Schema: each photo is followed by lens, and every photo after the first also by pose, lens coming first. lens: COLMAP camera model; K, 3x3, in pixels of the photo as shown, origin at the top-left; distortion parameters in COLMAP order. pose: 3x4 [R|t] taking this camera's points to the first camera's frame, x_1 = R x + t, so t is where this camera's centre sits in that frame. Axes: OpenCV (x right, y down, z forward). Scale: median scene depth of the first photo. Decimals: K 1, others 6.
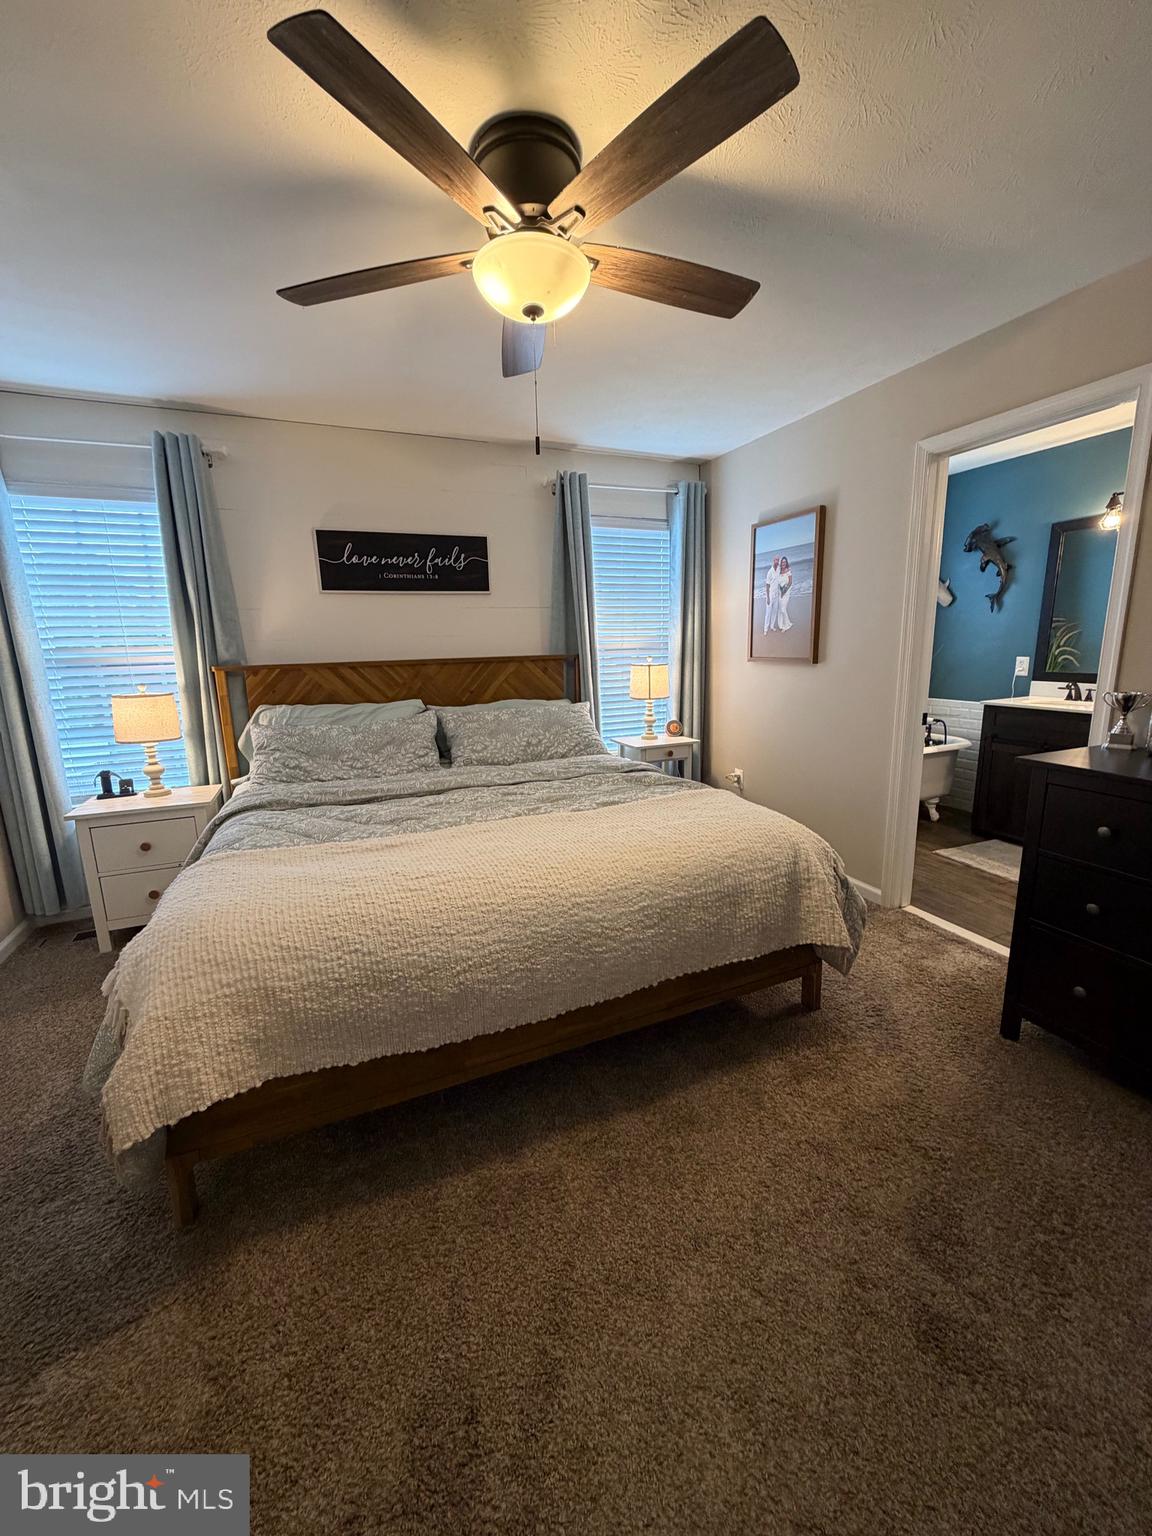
lens RADIAL K [[610.1, 0, 576.5], [0, 610.1, 762.6], [0, 0, 1]] dist [-0.000747, -0.000089]
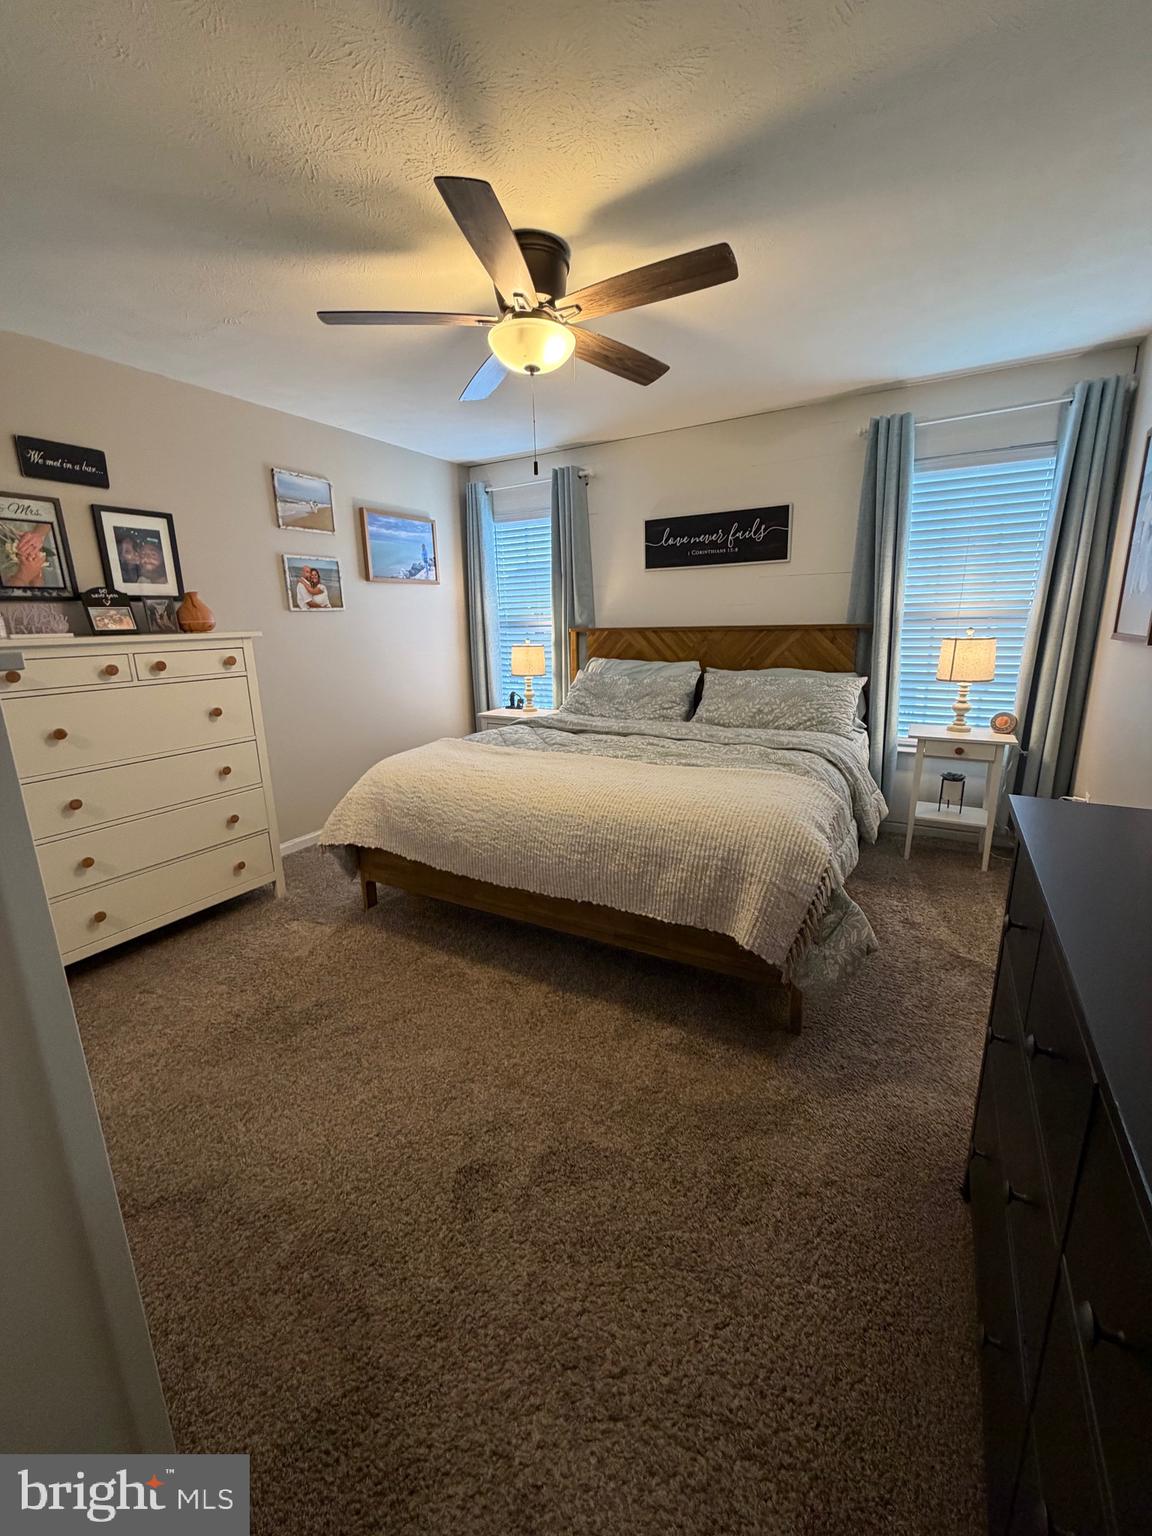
lens RADIAL K [[610.1, 0, 576.5], [0, 610.1, 762.6], [0, 0, 1]] dist [-0.000747, -0.000089]
pose [[0.598238, 0.194440, -0.777370, 0.552231], [-0.147215, 0.980271, 0.131899, -0.036229], [0.787679, 0.035533, 0.615060, 0.128110]]
